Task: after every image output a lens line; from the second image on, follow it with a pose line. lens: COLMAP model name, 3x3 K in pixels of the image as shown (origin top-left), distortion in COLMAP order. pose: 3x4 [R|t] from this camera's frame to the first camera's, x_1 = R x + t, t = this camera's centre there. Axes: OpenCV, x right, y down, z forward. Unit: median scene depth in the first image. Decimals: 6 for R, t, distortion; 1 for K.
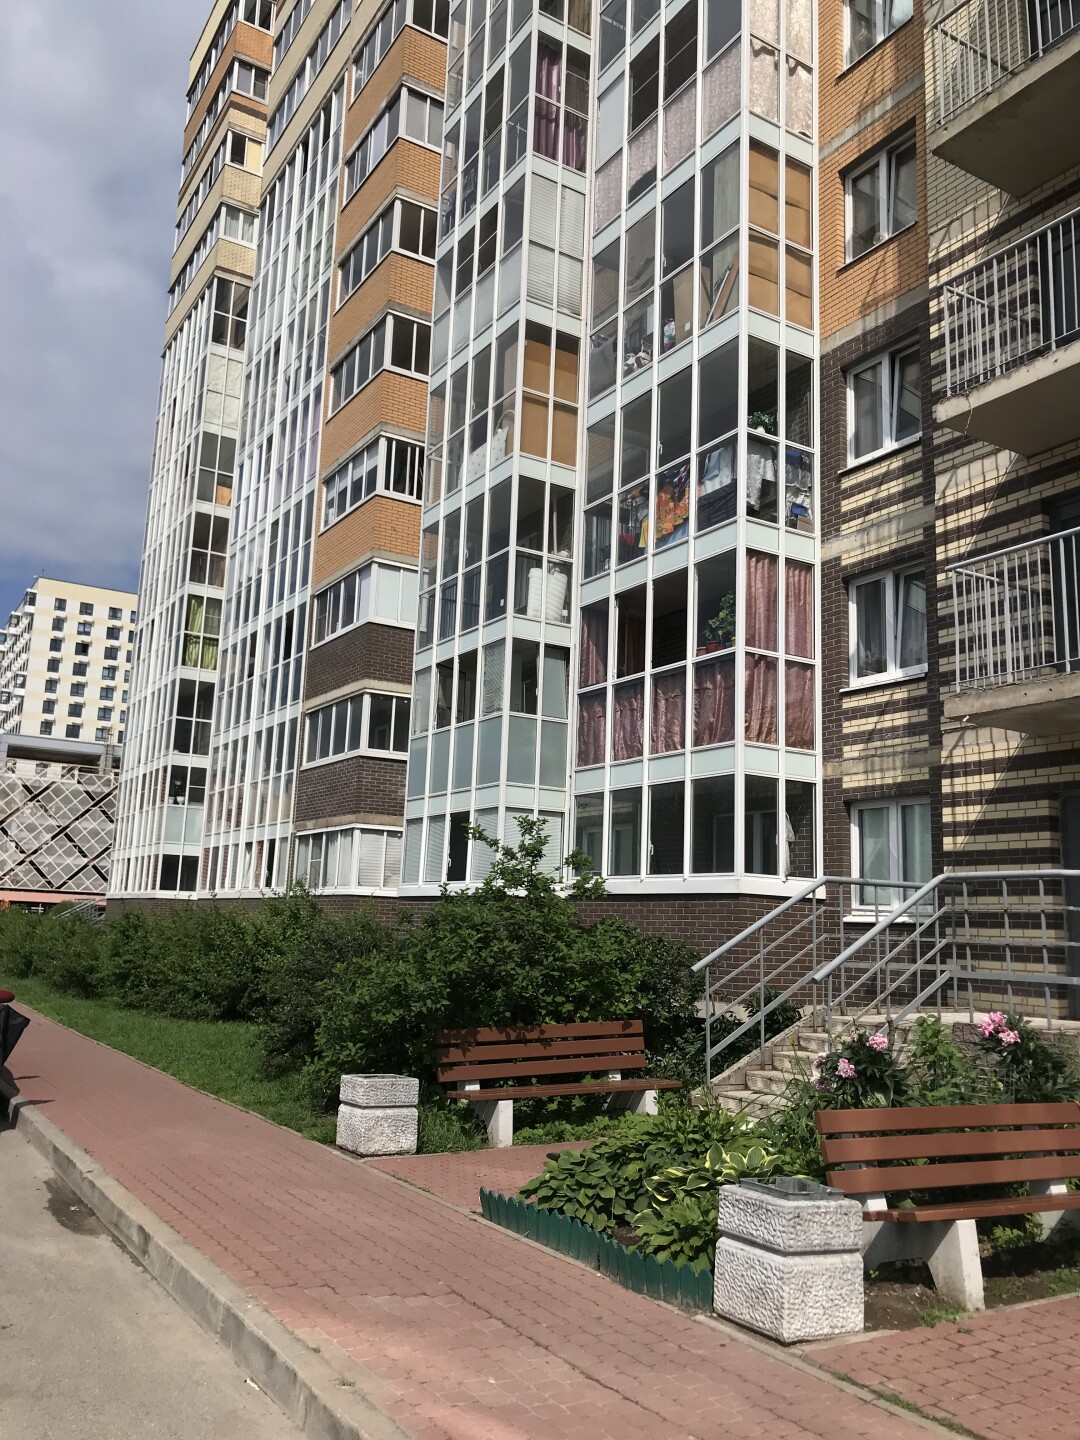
lens RADIAL K [[1139.7, 0, 540.0], [0, 1139.7, 720.0], [0, 0, 1]] dist [0.010659, 0.010015]
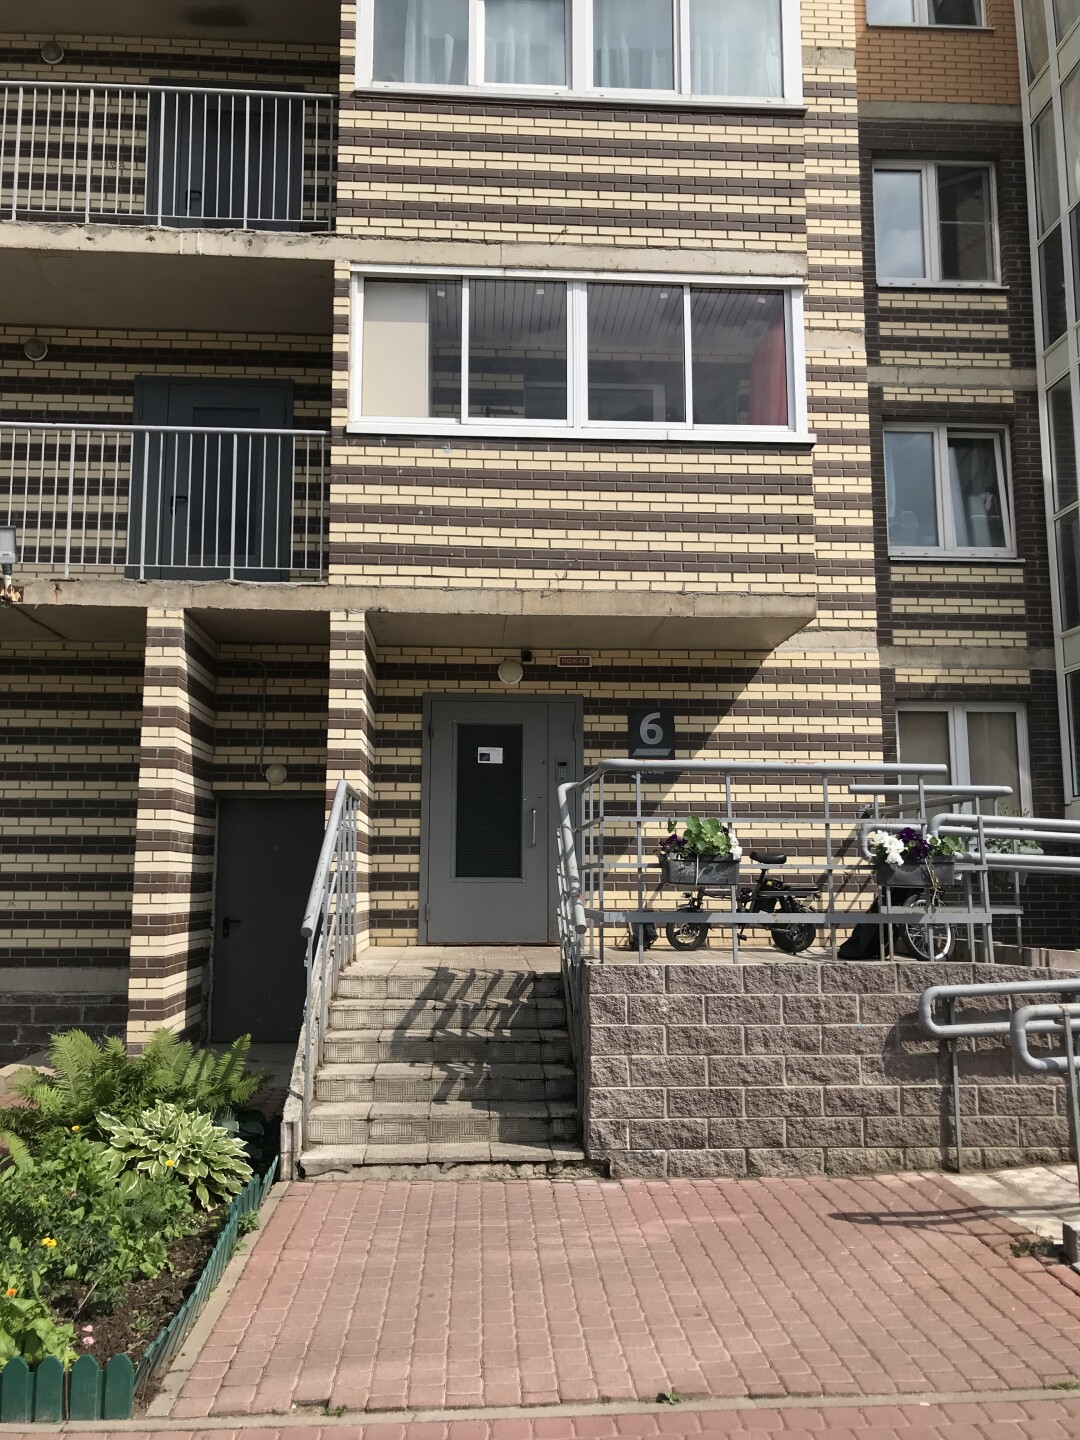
lens RADIAL K [[1139.7, 0, 540.0], [0, 1139.7, 720.0], [0, 0, 1]] dist [0.010659, 0.010015]
pose [[0.494571, 0.090759, 0.864386, -0.172444], [-0.147966, 0.988807, -0.019162, 0.044442], [-0.856450, -0.118423, 0.502464, 0.260904]]
